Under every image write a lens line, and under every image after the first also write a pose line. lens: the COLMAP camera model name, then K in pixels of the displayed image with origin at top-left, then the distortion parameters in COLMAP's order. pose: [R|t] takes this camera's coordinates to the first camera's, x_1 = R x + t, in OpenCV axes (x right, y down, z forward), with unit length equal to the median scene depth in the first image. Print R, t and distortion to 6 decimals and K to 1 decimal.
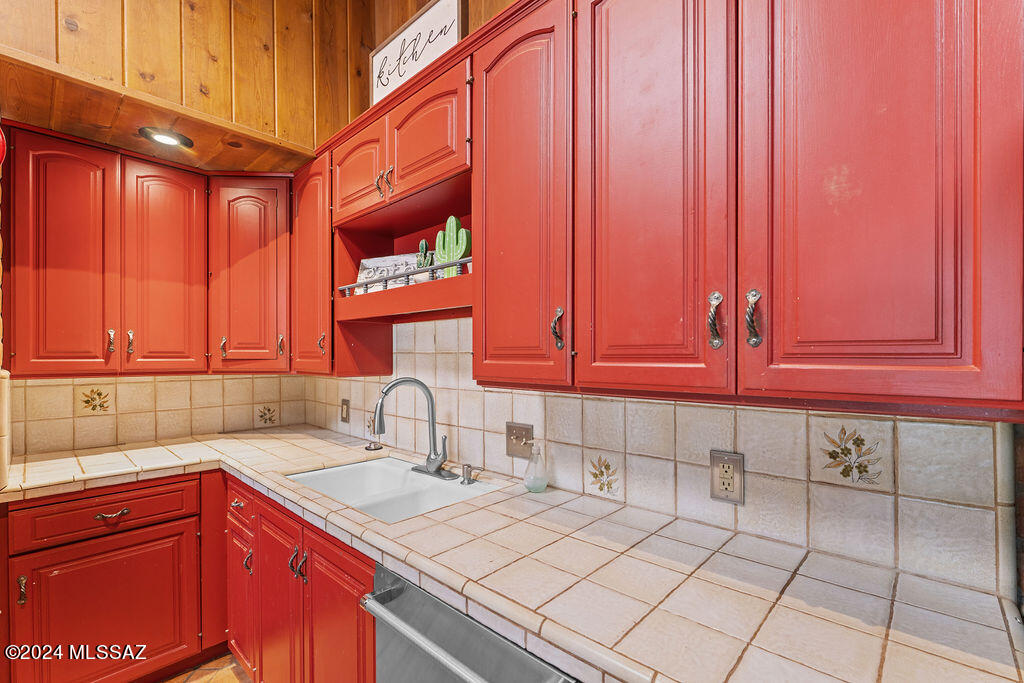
lens RADIAL K [[452.1, 0, 517.1], [0, 452.1, 359.5], [0, 0, 1]] dist [-0.003197, 0.000075]
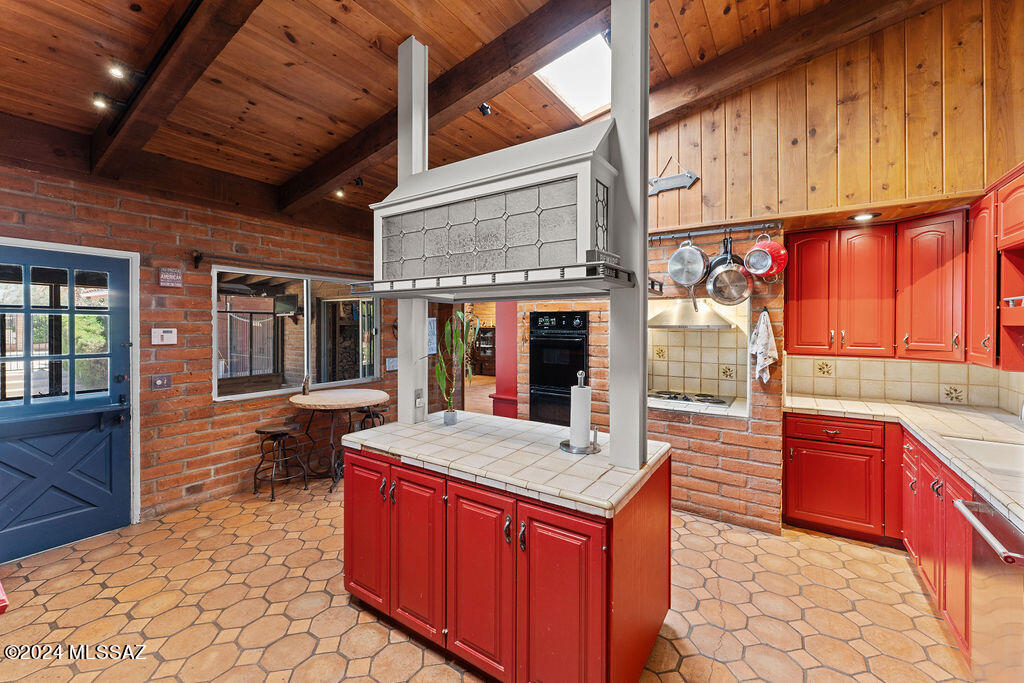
lens RADIAL K [[412.1, 0, 507.9], [0, 412.1, 325.2], [0, 0, 1]] dist [0.000843, -0.000528]
pose [[0.151606, 0.000755, -0.988441, 0.487070], [-0.008167, 0.999967, -0.000488, -0.071376], [0.988407, 0.008146, 0.151607, -0.486579]]
